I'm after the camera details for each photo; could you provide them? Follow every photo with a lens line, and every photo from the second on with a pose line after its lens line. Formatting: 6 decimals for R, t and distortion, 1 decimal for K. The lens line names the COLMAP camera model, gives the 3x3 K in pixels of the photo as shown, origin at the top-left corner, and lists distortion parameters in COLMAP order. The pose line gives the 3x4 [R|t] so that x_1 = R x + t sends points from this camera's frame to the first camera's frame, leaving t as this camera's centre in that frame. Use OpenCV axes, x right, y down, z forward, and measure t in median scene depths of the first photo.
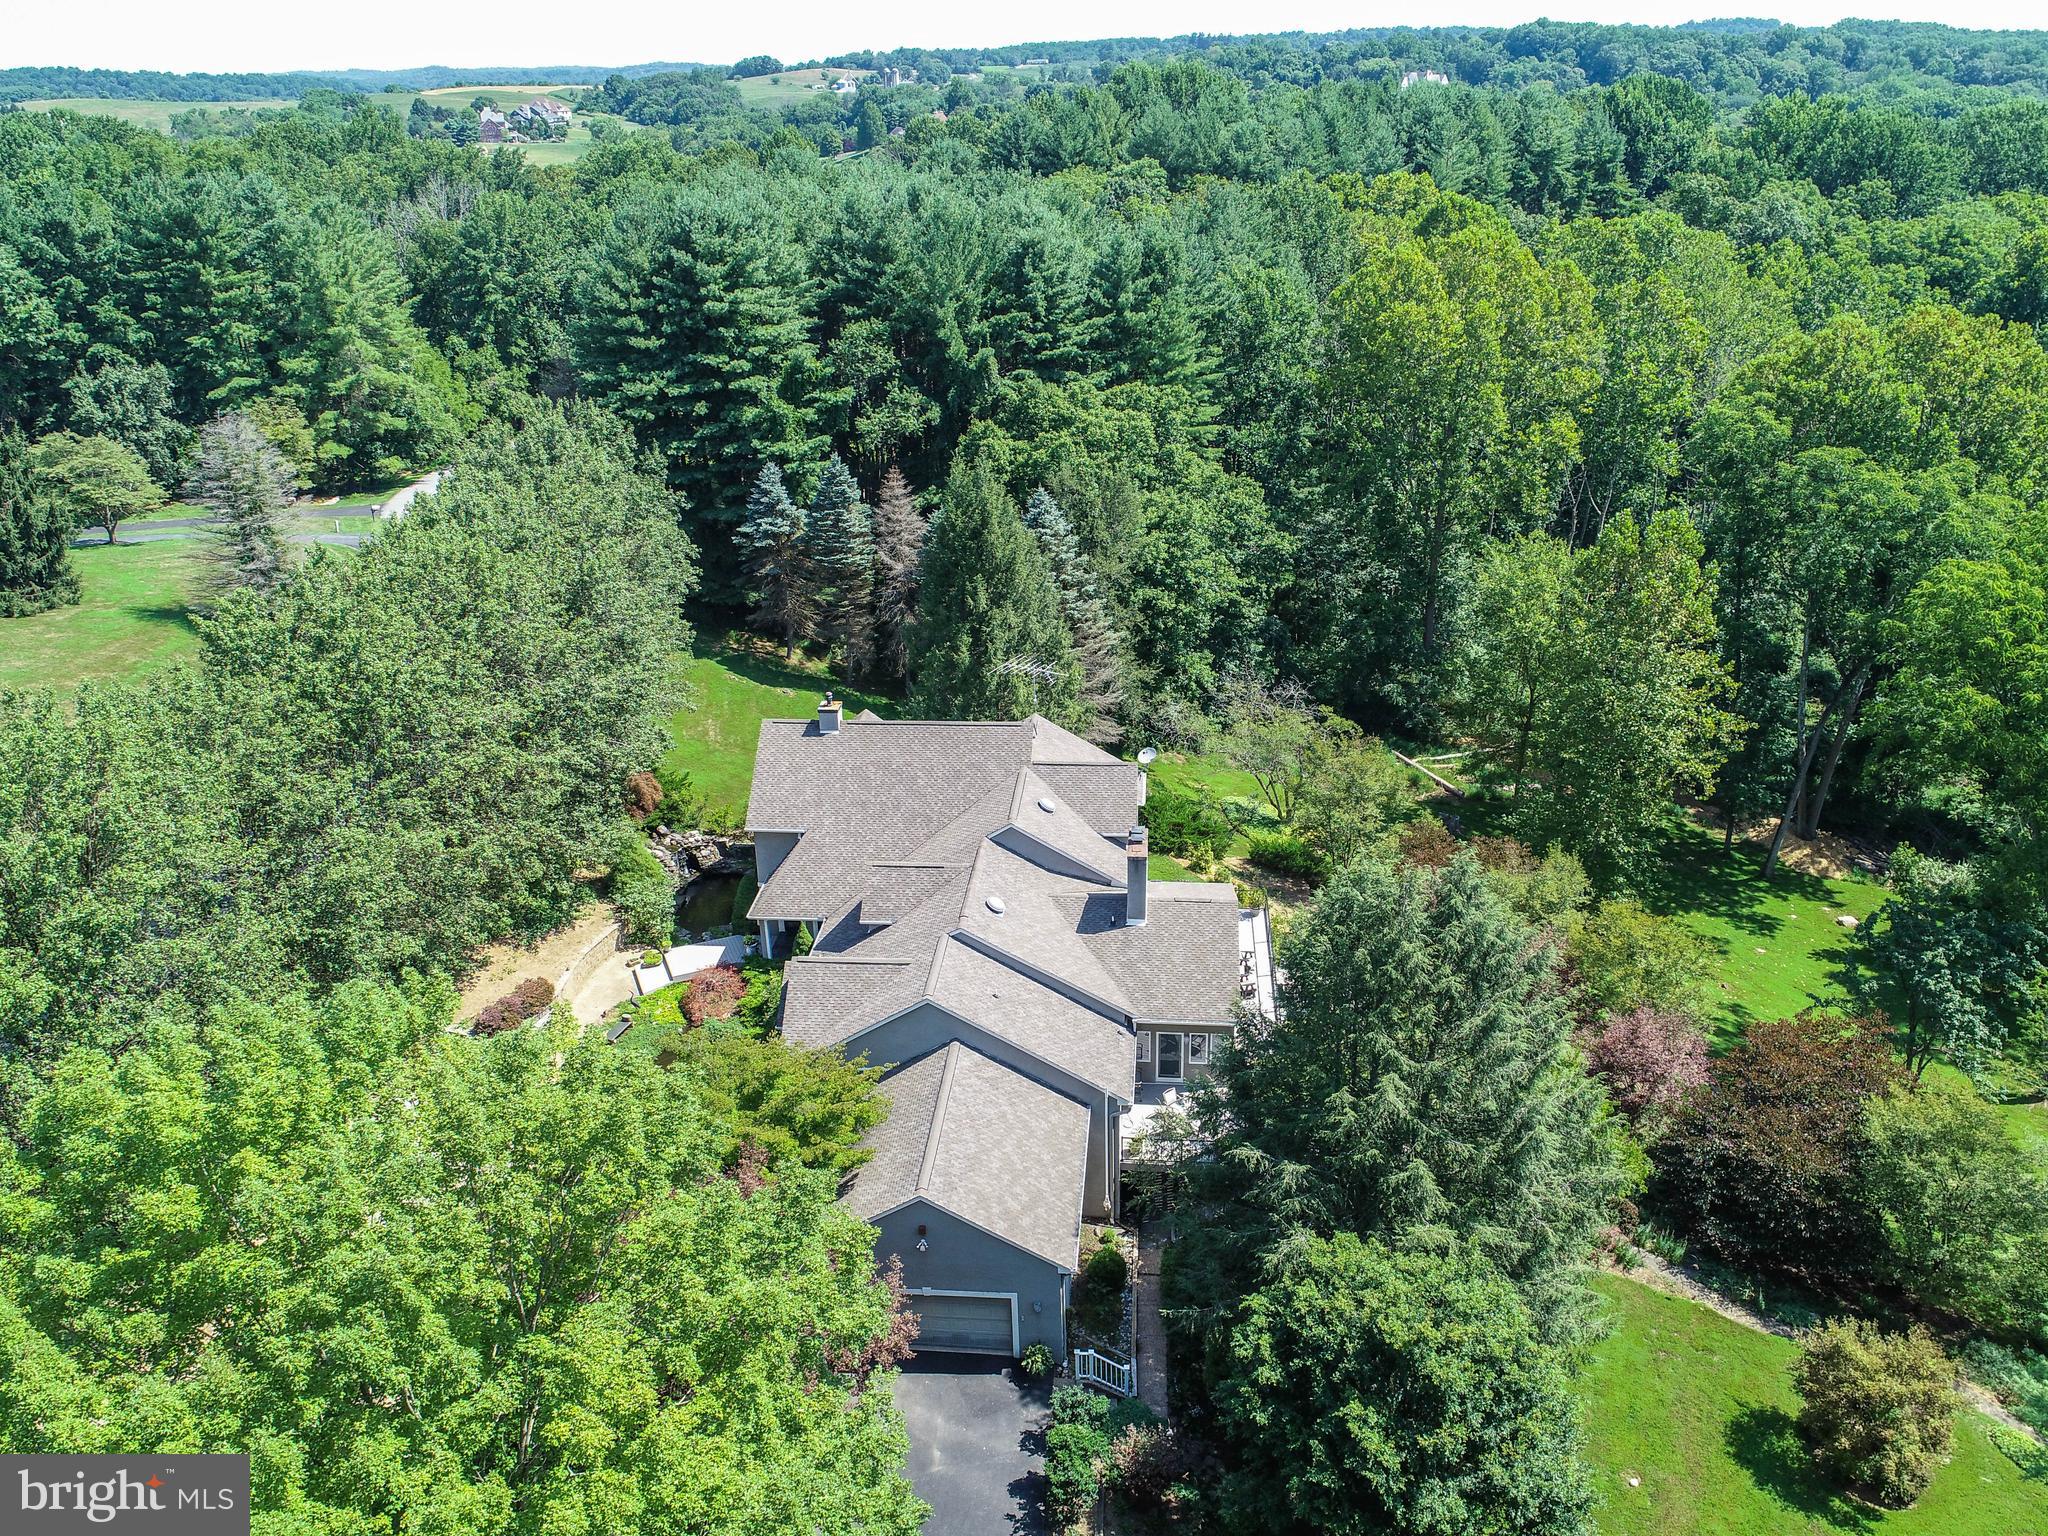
lens RADIAL K [[1542.9, 0, 1021.8], [0, 1542.9, 770.6], [0, 0, 1]] dist [-0.000445, -0.000876]
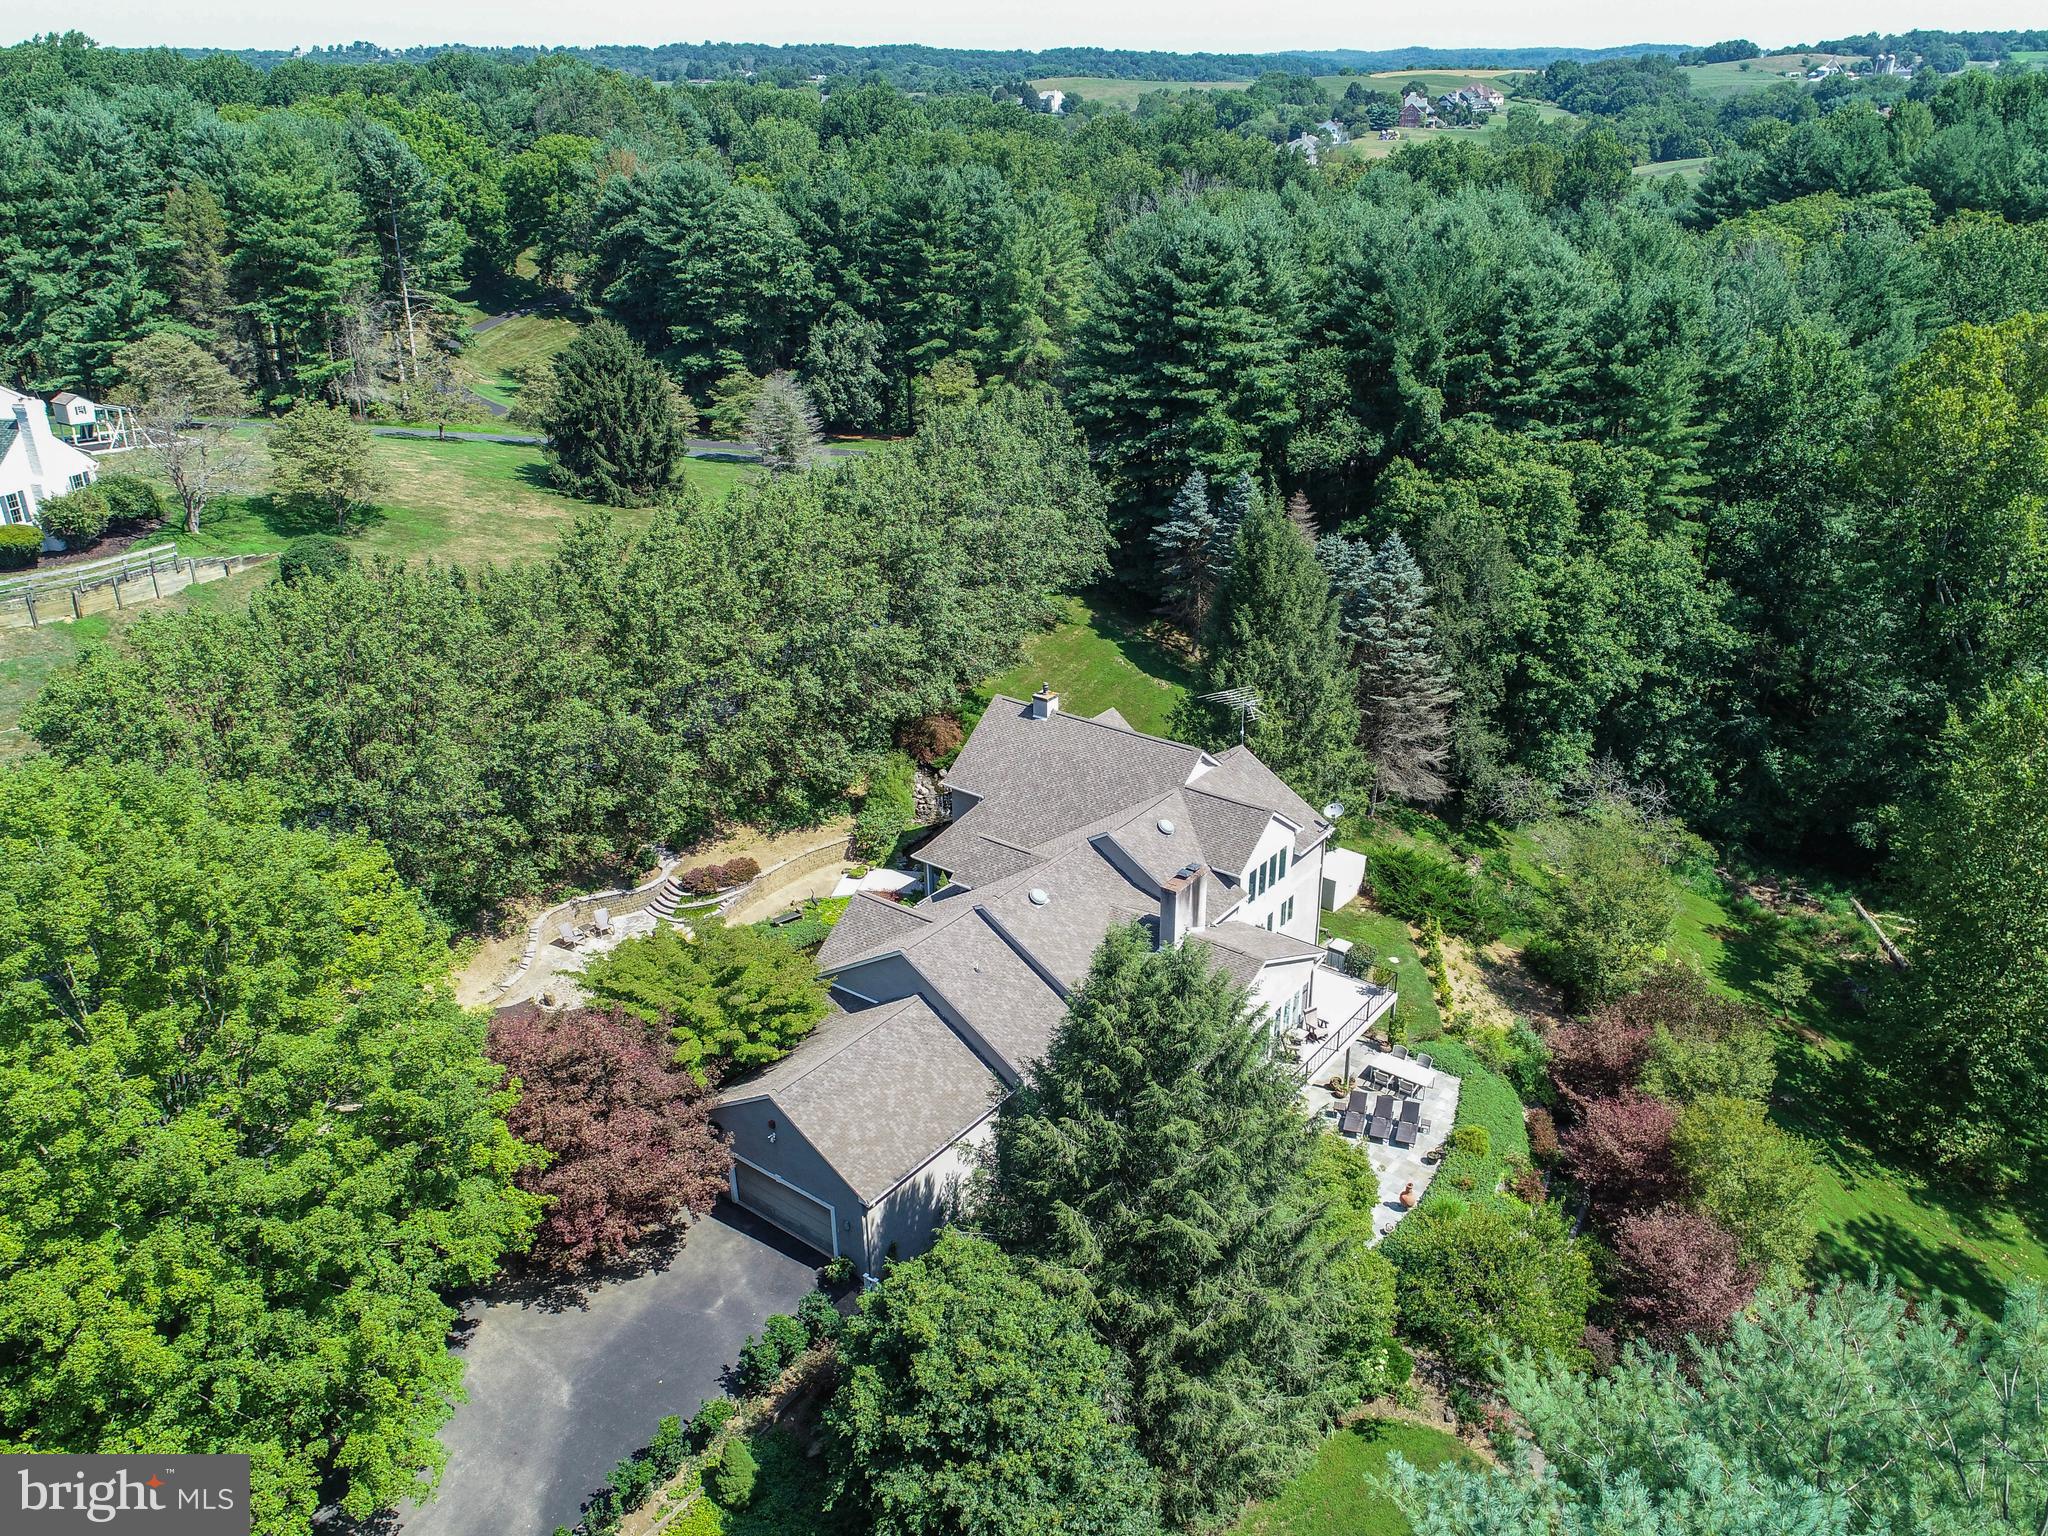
lens RADIAL K [[1542.9, 0, 1021.4], [0, 1542.9, 766.1], [0, 0, 1]] dist [-0.000445, -0.000876]
pose [[0.844843, 0.229013, -0.483522, 0.286898], [-0.225117, 0.972022, 0.067043, -0.043831], [0.485348, 0.052209, 0.872761, 0.019851]]
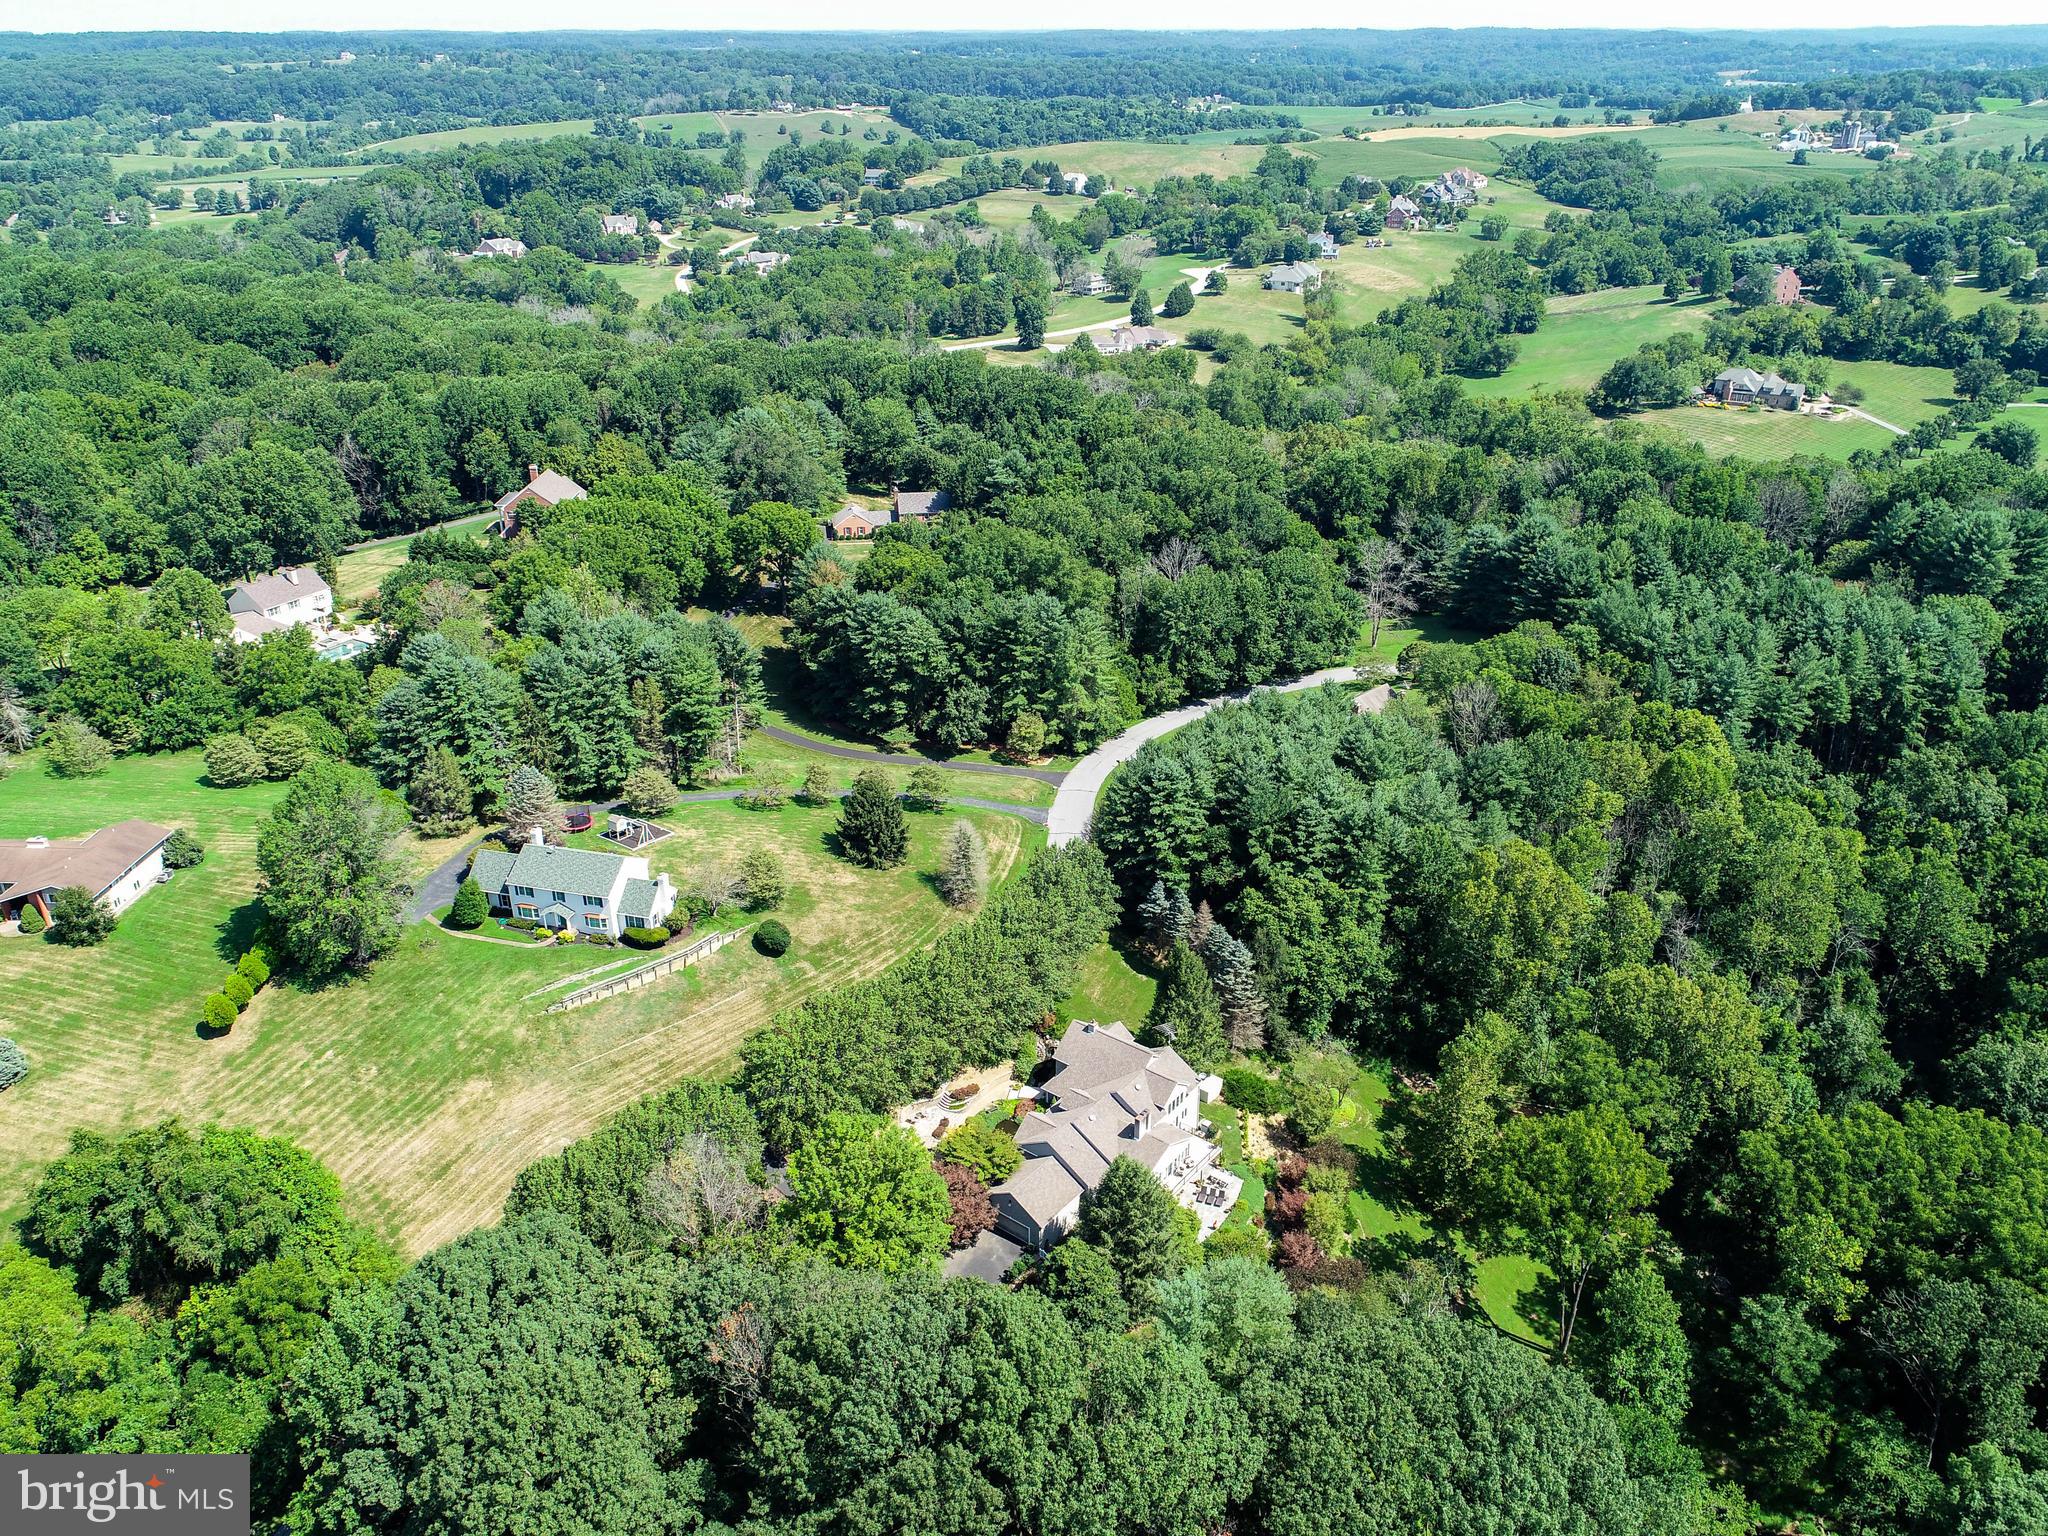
lens RADIAL K [[1542.9, 0, 1024.5], [0, 1542.9, 765.6], [0, 0, 1]] dist [-0.000445, -0.000876]
pose [[0.839722, 0.249802, -0.482147, 0.716282], [-0.236700, 0.967496, 0.089019, -0.508460], [0.488713, 0.039373, 0.871556, -1.091124]]
